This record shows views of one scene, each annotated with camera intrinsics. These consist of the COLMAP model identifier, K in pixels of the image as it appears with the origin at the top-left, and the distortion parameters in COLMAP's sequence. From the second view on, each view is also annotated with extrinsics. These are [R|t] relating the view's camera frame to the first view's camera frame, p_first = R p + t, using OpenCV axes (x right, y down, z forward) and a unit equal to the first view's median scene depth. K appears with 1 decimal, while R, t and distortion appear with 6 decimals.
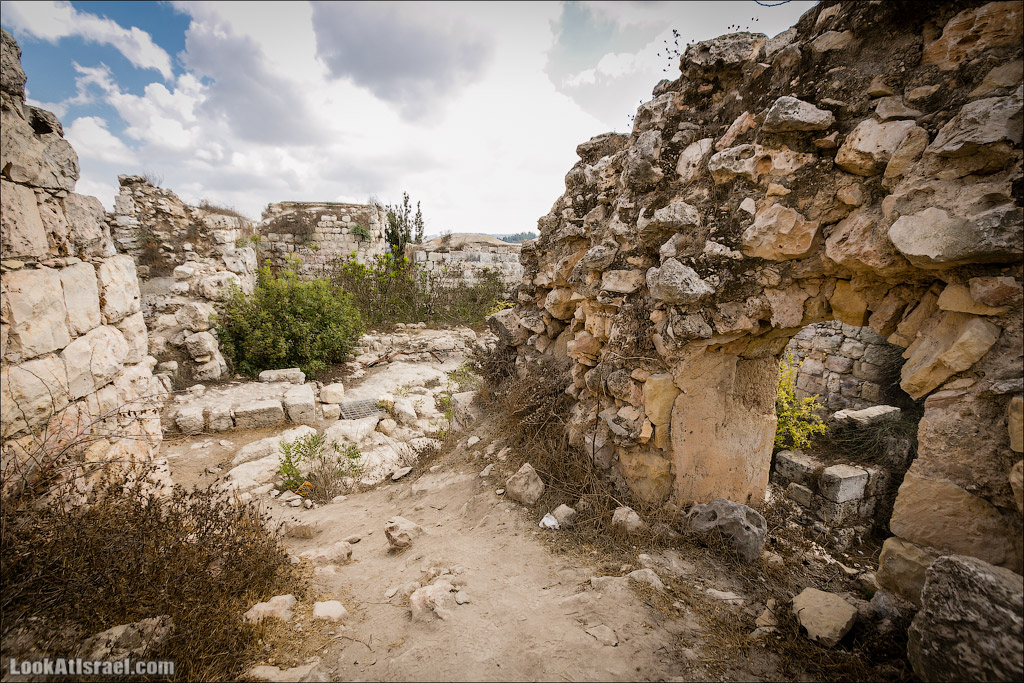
lens RADIAL K [[452.2, 0, 506.0], [0, 452.2, 338.3], [0, 0, 1]] dist [0.000856, -0.000622]
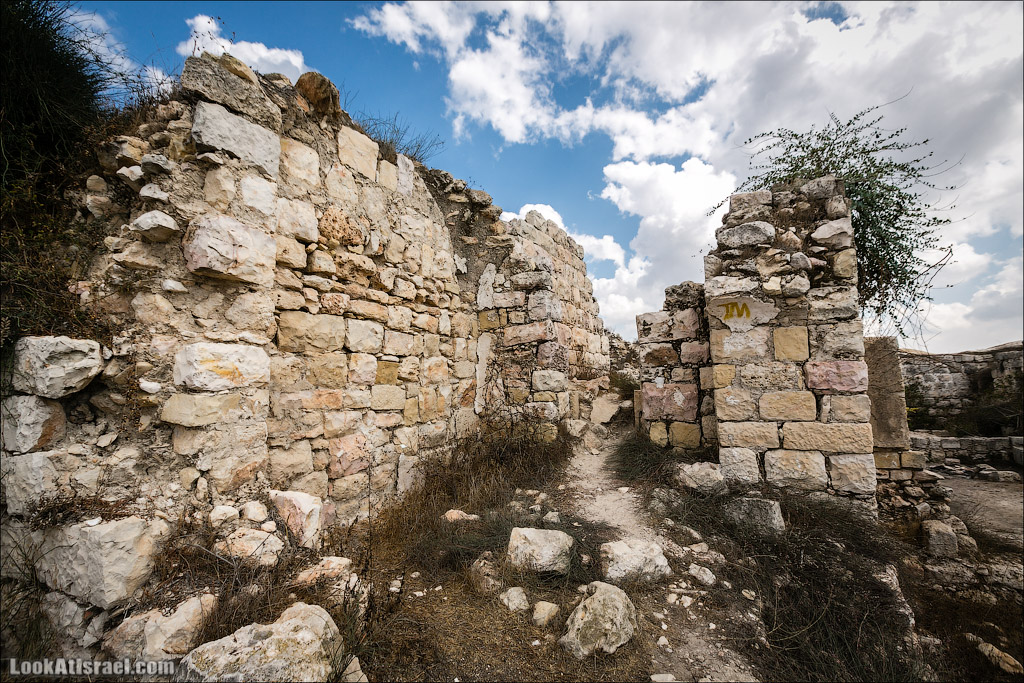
lens RADIAL K [[452.2, 0, 506.0], [0, 452.2, 338.3], [0, 0, 1]] dist [0.000856, -0.000622]
pose [[0.648862, -0.105670, -0.753533, 0.290942], [-0.126909, 0.961410, -0.244102, 0.186457], [0.750248, 0.254019, 0.610411, -0.390559]]
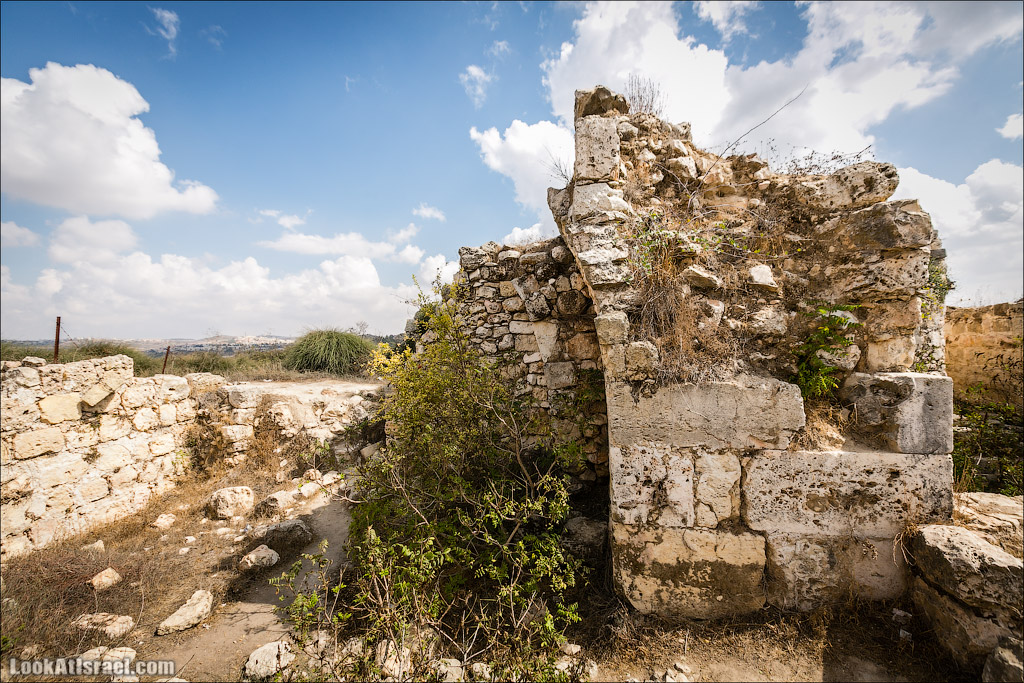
lens RADIAL K [[452.2, 0, 506.0], [0, 452.2, 338.3], [0, 0, 1]] dist [0.000856, -0.000622]
pose [[0.816688, -0.038398, -0.575801, -0.963365], [-0.081679, 0.980048, -0.181205, -0.142414], [0.571270, 0.195019, 0.797257, 0.988889]]
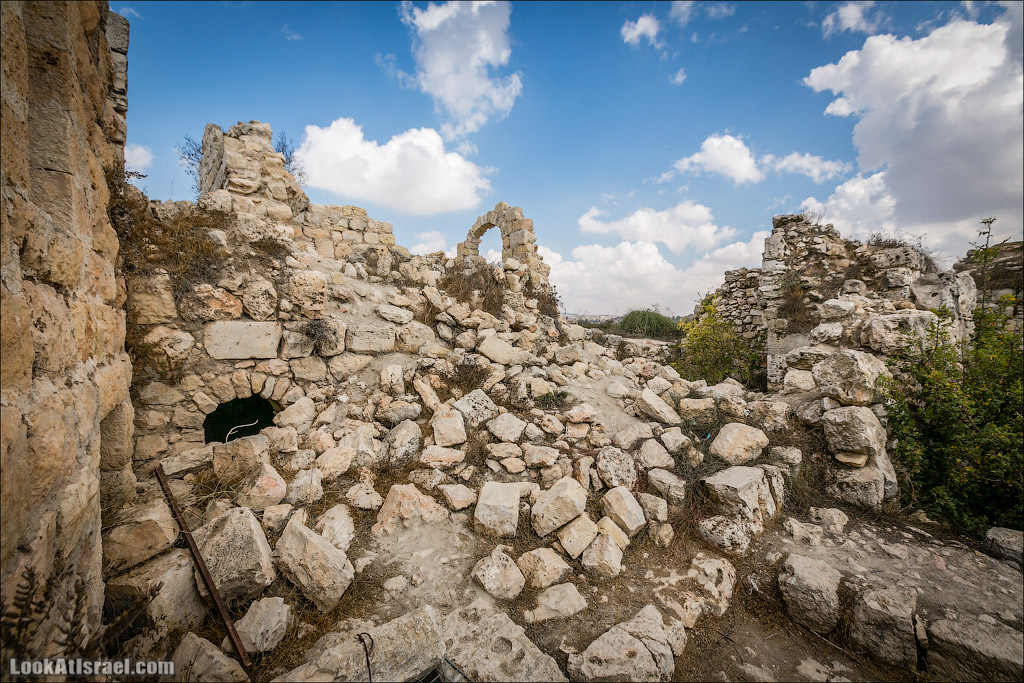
lens RADIAL K [[452.2, 0, 506.0], [0, 452.2, 338.3], [0, 0, 1]] dist [0.000856, -0.000622]
pose [[0.339080, 0.025869, -0.940402, -0.292102], [-0.206119, 0.977377, -0.047434, 0.015703], [0.917900, 0.209919, 0.336740, 0.396536]]
